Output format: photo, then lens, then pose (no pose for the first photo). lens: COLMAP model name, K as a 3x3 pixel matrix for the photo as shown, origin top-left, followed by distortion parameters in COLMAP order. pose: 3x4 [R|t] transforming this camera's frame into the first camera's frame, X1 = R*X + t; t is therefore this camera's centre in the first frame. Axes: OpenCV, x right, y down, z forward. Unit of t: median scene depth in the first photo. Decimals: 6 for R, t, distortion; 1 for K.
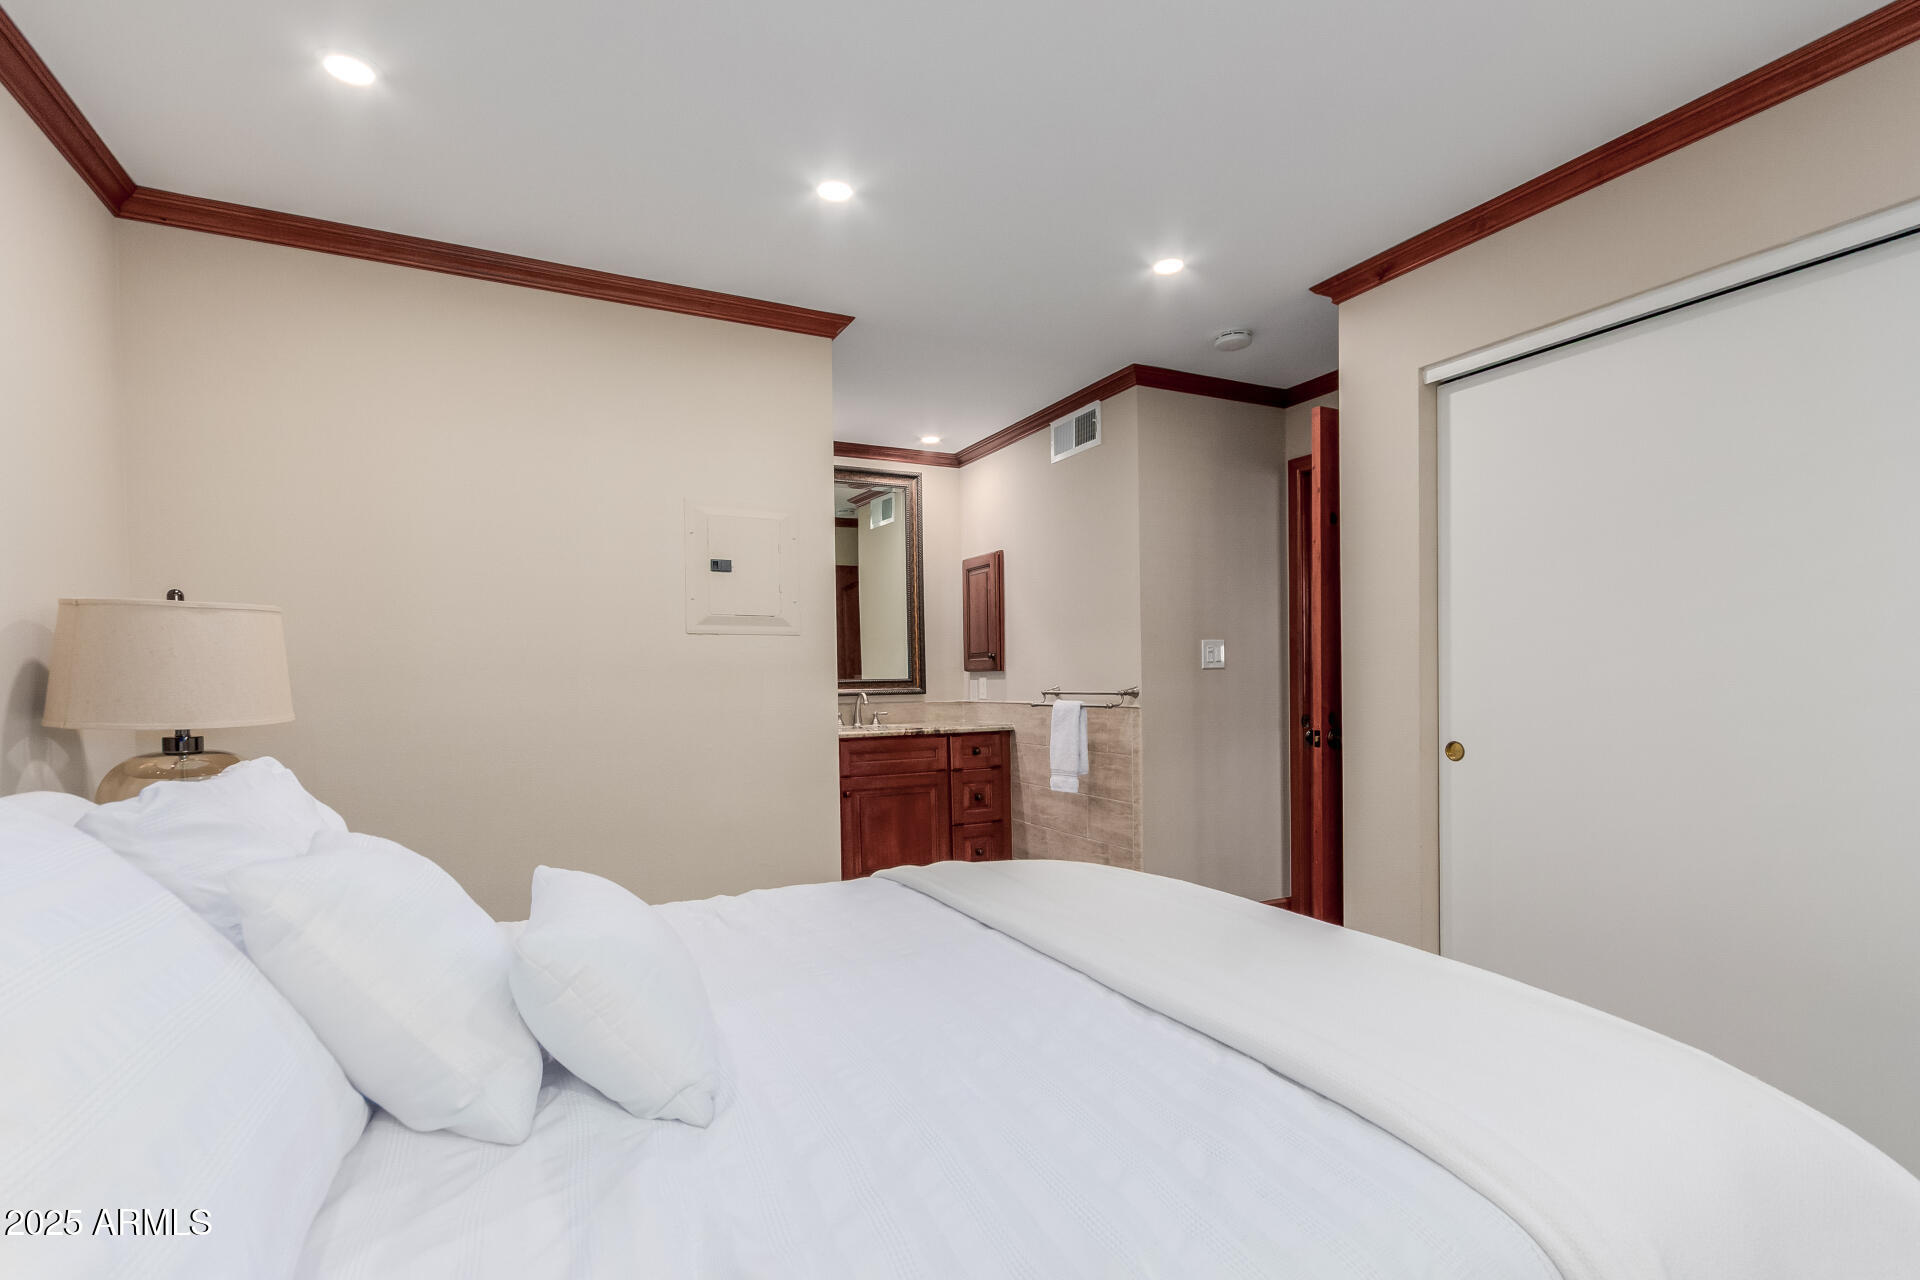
lens RADIAL K [[890.7, 0, 958.1], [0, 890.7, 655.9], [0, 0, 1]] dist [0.004811, -0.000640]
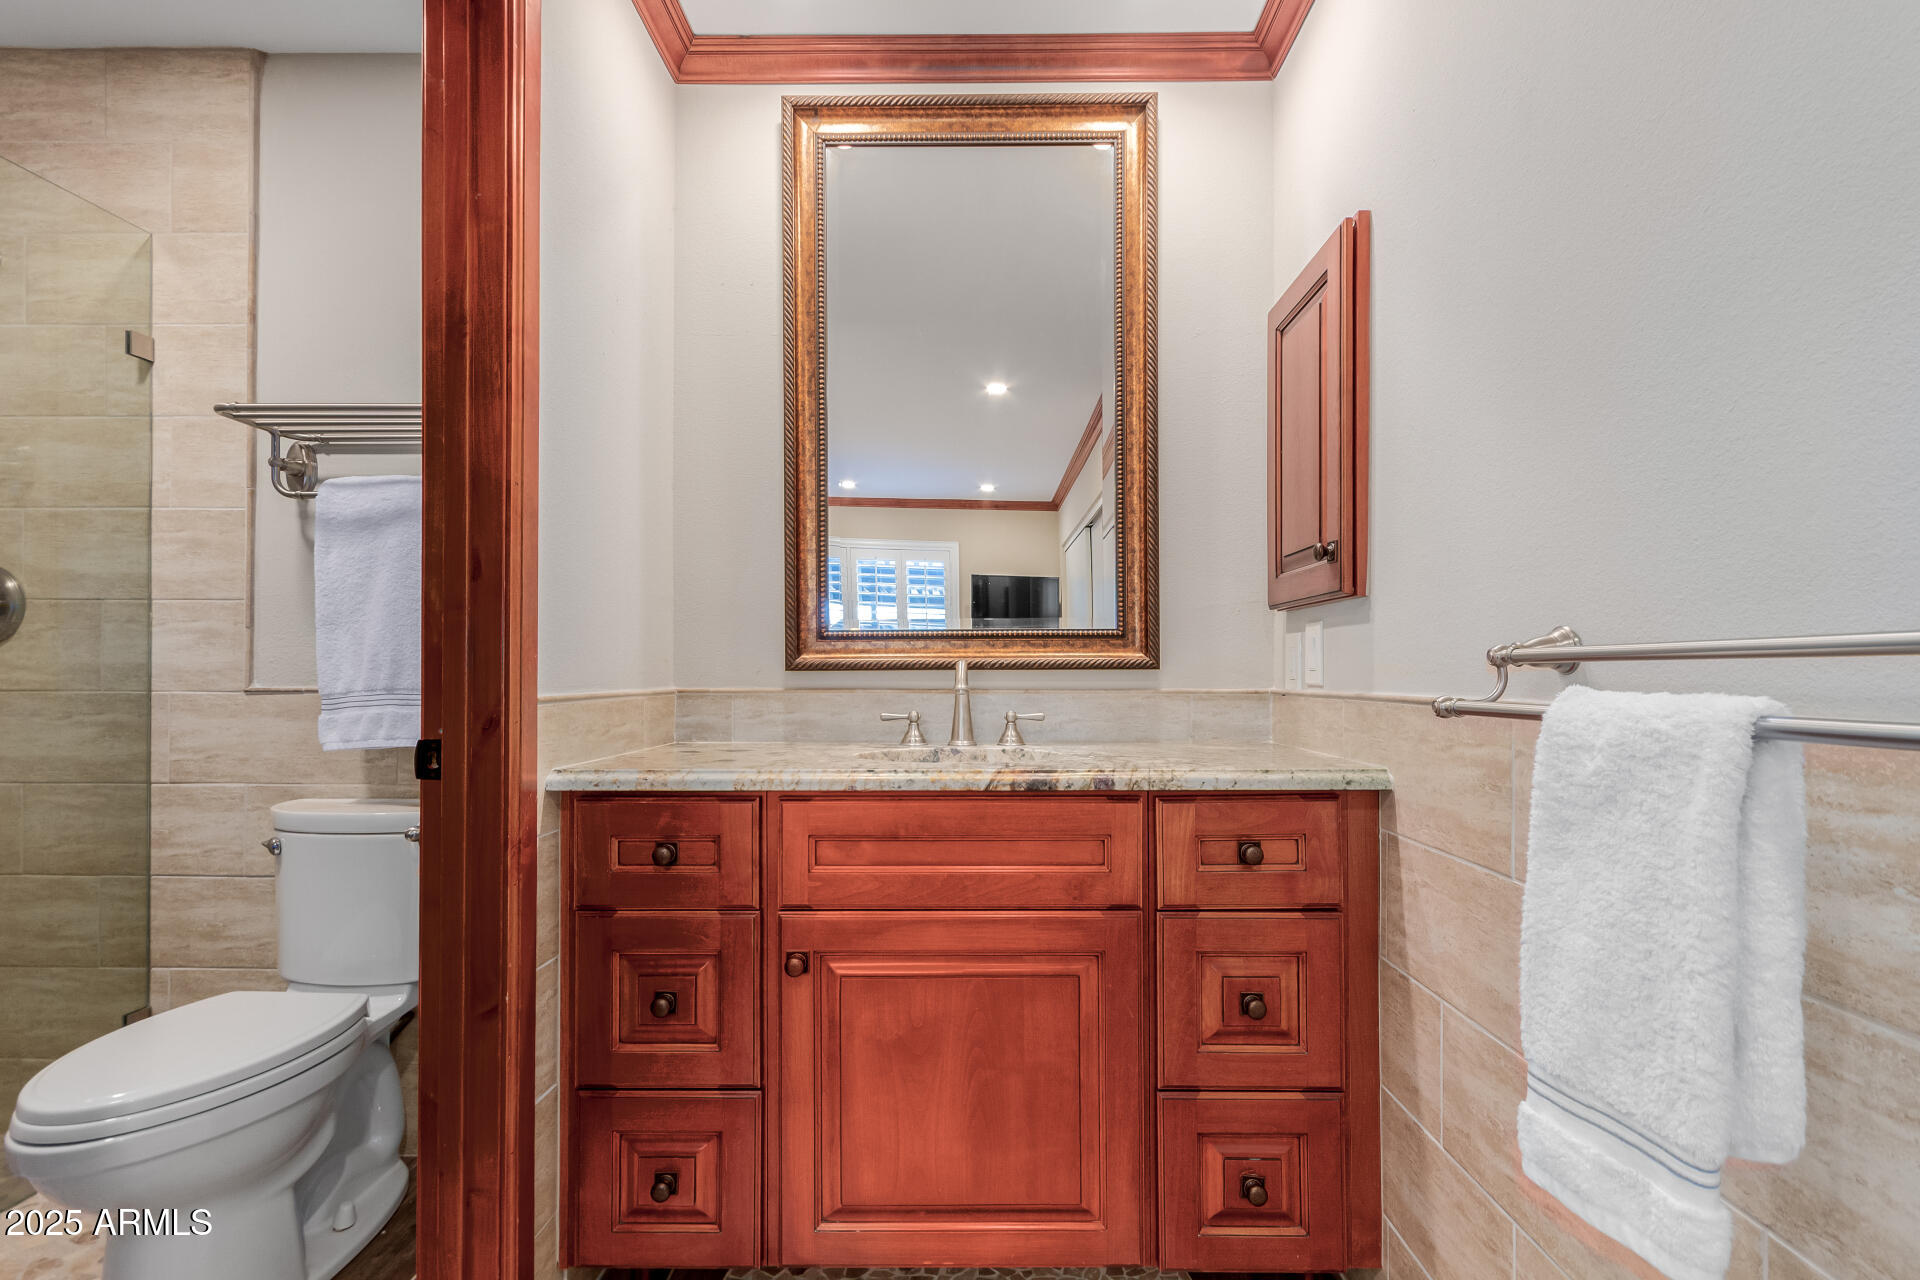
lens RADIAL K [[890.7, 0, 970.8], [0, 890.7, 663.7], [0, 0, 1]] dist [0.004811, -0.000640]
pose [[0.887987, 0.010064, -0.459759, 0.076372], [-0.000653, 0.999787, 0.020624, 0.036266], [0.459868, -0.018014, 0.887804, 0.692996]]
